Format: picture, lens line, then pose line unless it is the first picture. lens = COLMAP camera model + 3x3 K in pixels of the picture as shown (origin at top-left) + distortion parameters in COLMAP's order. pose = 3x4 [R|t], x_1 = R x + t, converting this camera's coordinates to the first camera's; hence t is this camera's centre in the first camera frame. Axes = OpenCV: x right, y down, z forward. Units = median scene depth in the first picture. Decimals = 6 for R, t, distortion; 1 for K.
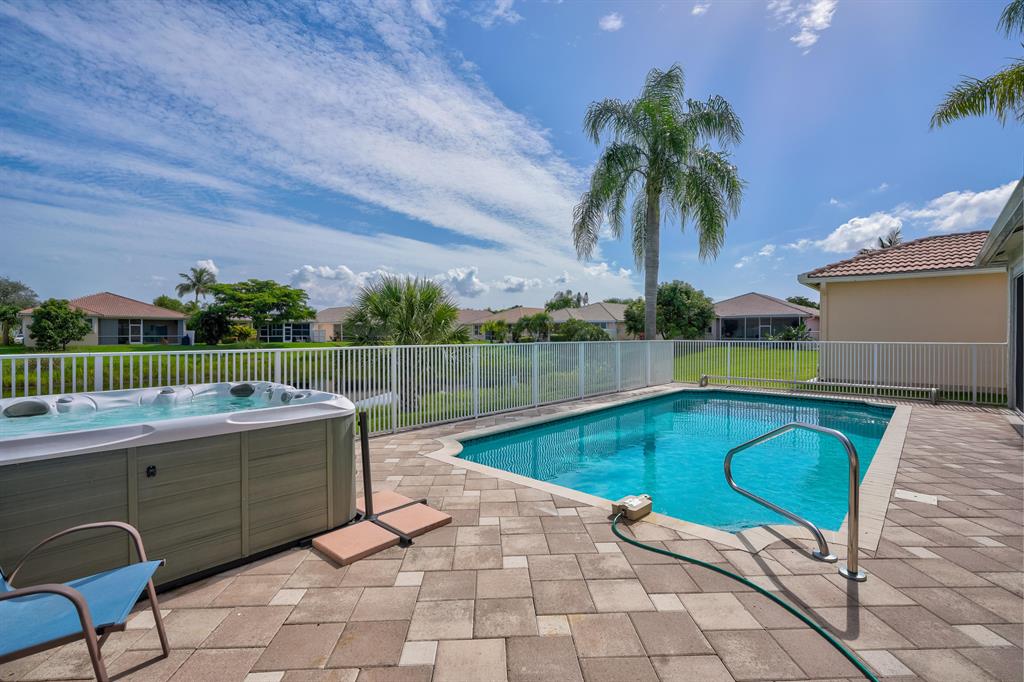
lens RADIAL K [[459.4, 0, 511.4], [0, 459.4, 339.2], [0, 0, 1]] dist [-0.014131, 0.006170]
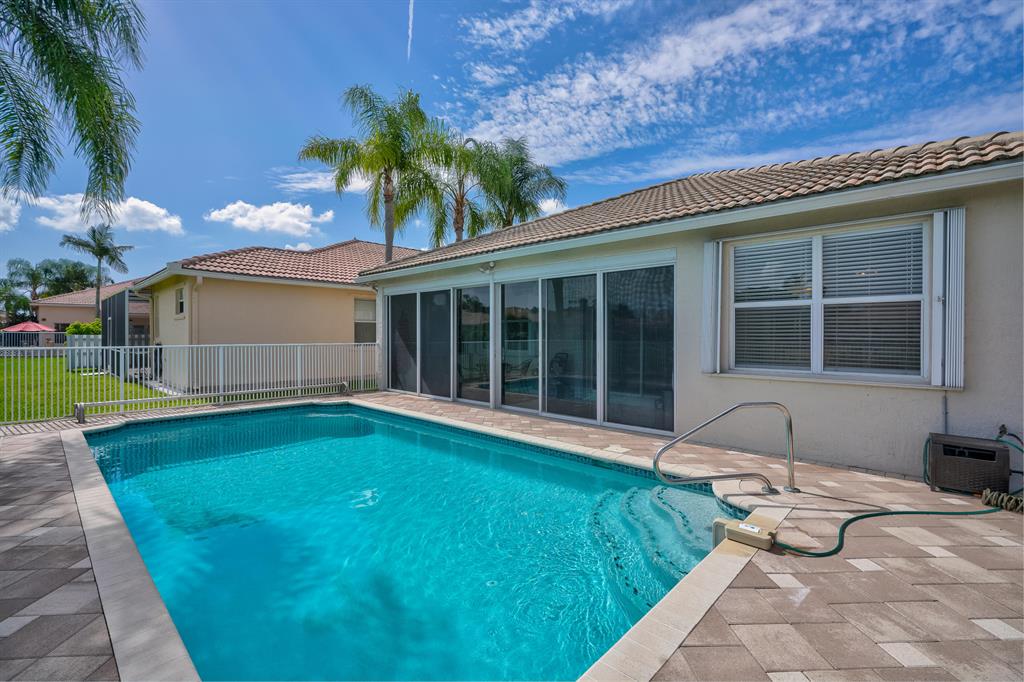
lens RADIAL K [[449.0, 0, 512.0], [0, 449.0, 341.0], [0, 0, 1]] dist [0.001616, 0.000658]
pose [[0.007905, -0.010194, 0.999917, -0.826351], [0.006823, 0.999925, 0.010140, -0.027689], [-0.999945, 0.006742, 0.007974, 1.962447]]
